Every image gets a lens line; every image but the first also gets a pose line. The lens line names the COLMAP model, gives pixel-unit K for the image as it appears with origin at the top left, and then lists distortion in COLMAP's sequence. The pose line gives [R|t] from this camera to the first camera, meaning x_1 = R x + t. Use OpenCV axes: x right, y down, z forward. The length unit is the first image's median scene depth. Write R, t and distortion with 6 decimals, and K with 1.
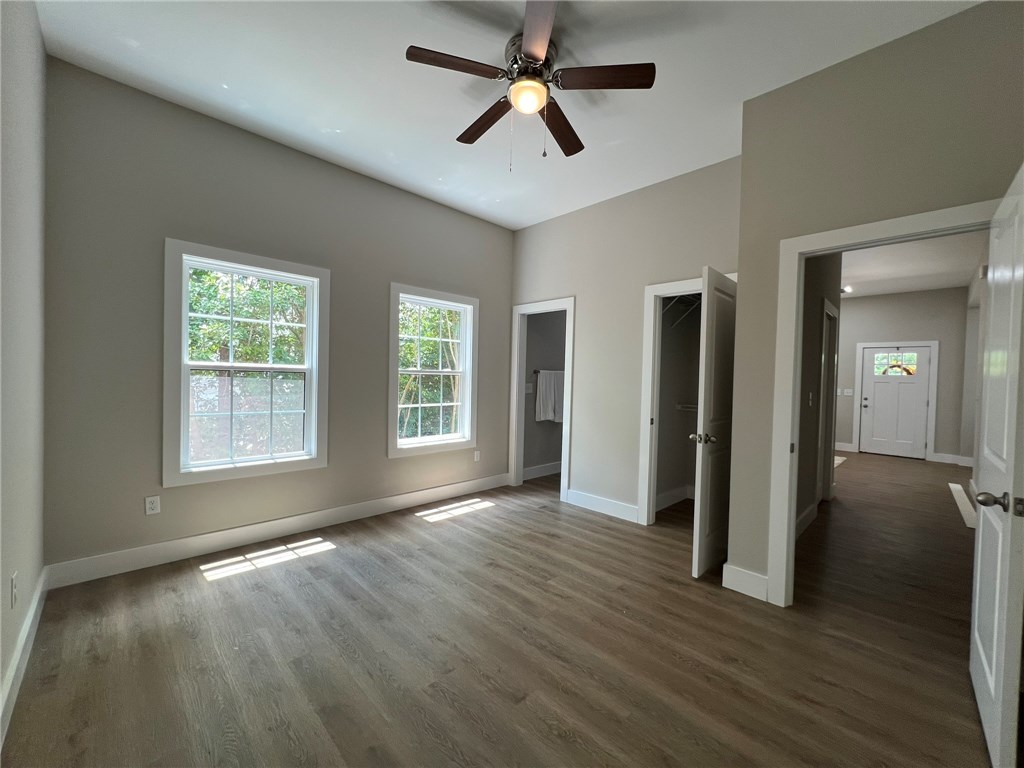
lens RADIAL K [[405.6, 0, 509.4], [0, 405.6, 384.8], [0, 0, 1]] dist [-0.003019, 0.000026]
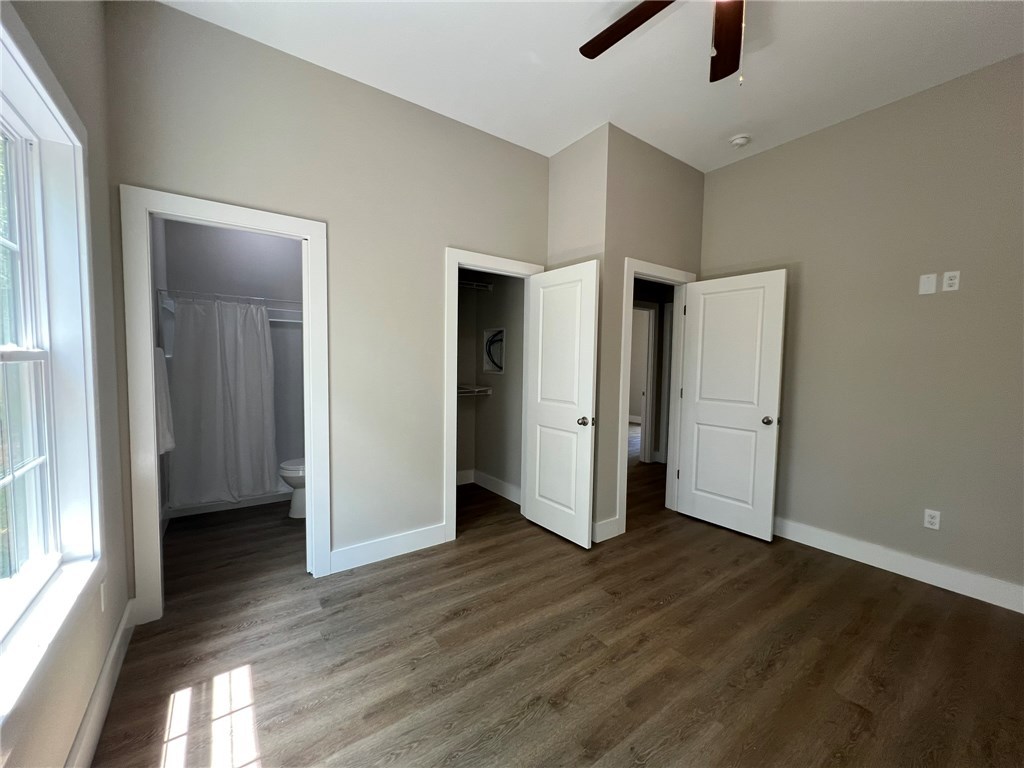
lens RADIAL K [[407.0, 0, 513.2], [0, 407.0, 380.9], [0, 0, 1]] dist [-0.003298, 0.000141]
pose [[0.153048, -0.064699, 0.986099, -0.492633], [0.009642, 0.997905, 0.063977, -0.035341], [-0.988172, -0.000283, 0.153351, 0.822759]]
